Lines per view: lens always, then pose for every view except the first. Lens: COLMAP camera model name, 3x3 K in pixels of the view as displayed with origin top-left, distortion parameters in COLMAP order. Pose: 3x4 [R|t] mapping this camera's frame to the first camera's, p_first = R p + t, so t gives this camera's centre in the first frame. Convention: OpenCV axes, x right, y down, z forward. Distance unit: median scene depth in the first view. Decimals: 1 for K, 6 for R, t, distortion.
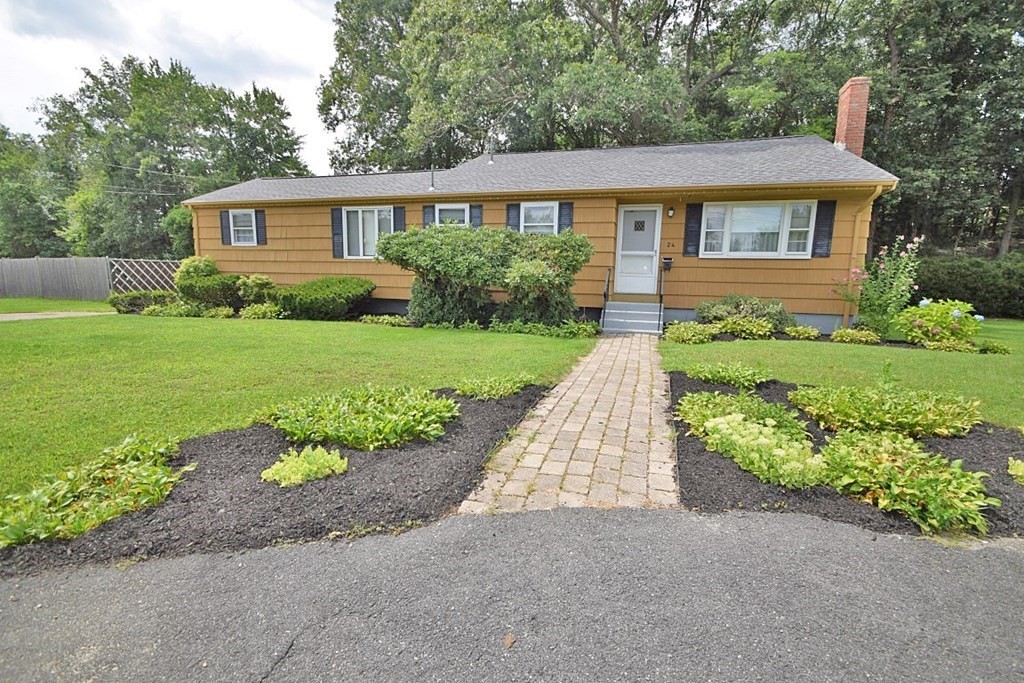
lens RADIAL K [[435.0, 0, 516.9], [0, 435.0, 344.2], [0, 0, 1]] dist [0.001566, -0.000021]
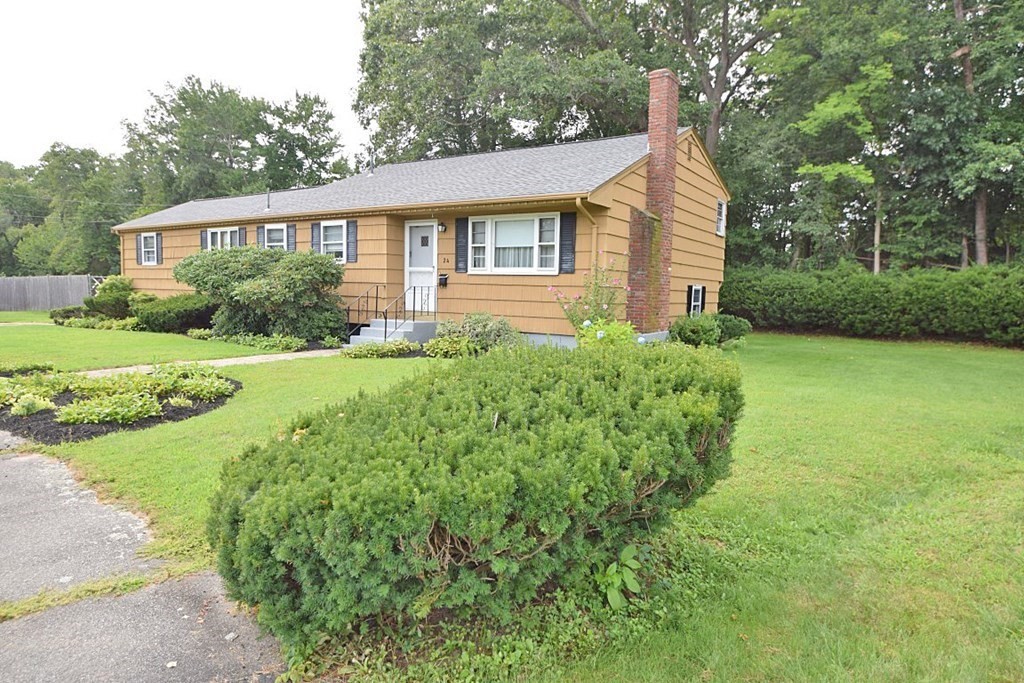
lens RADIAL K [[640.8, 0, 512.0], [0, 640.8, 341.5], [0, 0, 1]] dist [-0.032733, 0.000482]
pose [[0.952090, 0.029507, -0.304392, 0.879976], [-0.058464, 0.994539, -0.086458, 0.056201], [0.300178, 0.100111, 0.948615, -0.251190]]
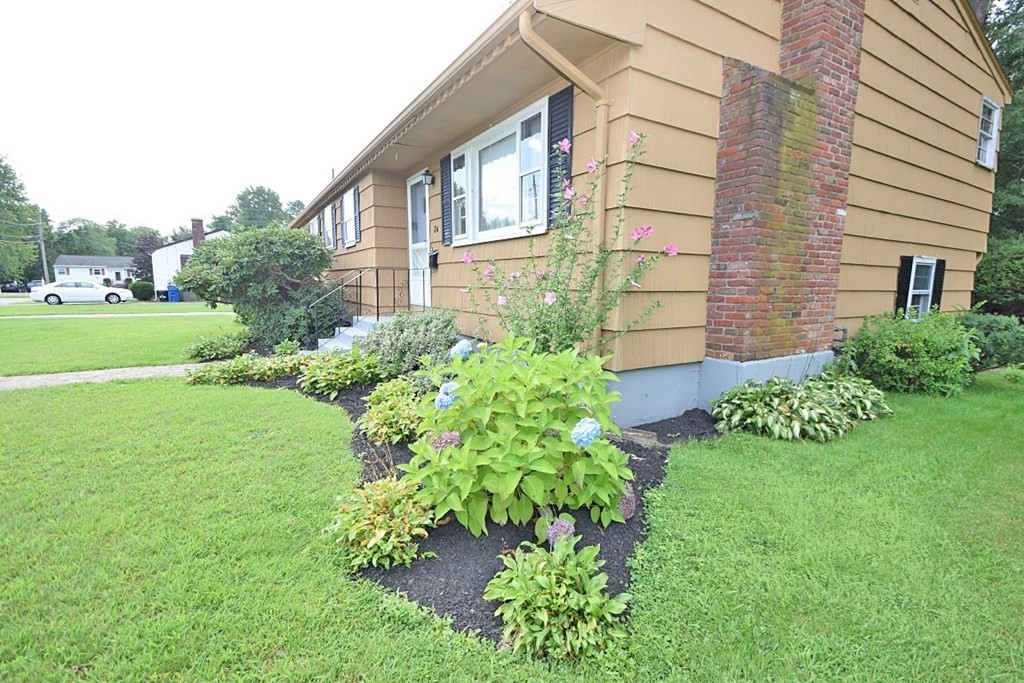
lens RADIAL K [[477.3, 0, 510.7], [0, 477.3, 347.5], [0, 0, 1]] dist [0.001125, -0.011808]
pose [[0.723341, 0.080383, -0.685796, 0.873636], [-0.110688, 0.993855, -0.000256, -0.068308], [0.681562, 0.076095, 0.727793, 0.561470]]
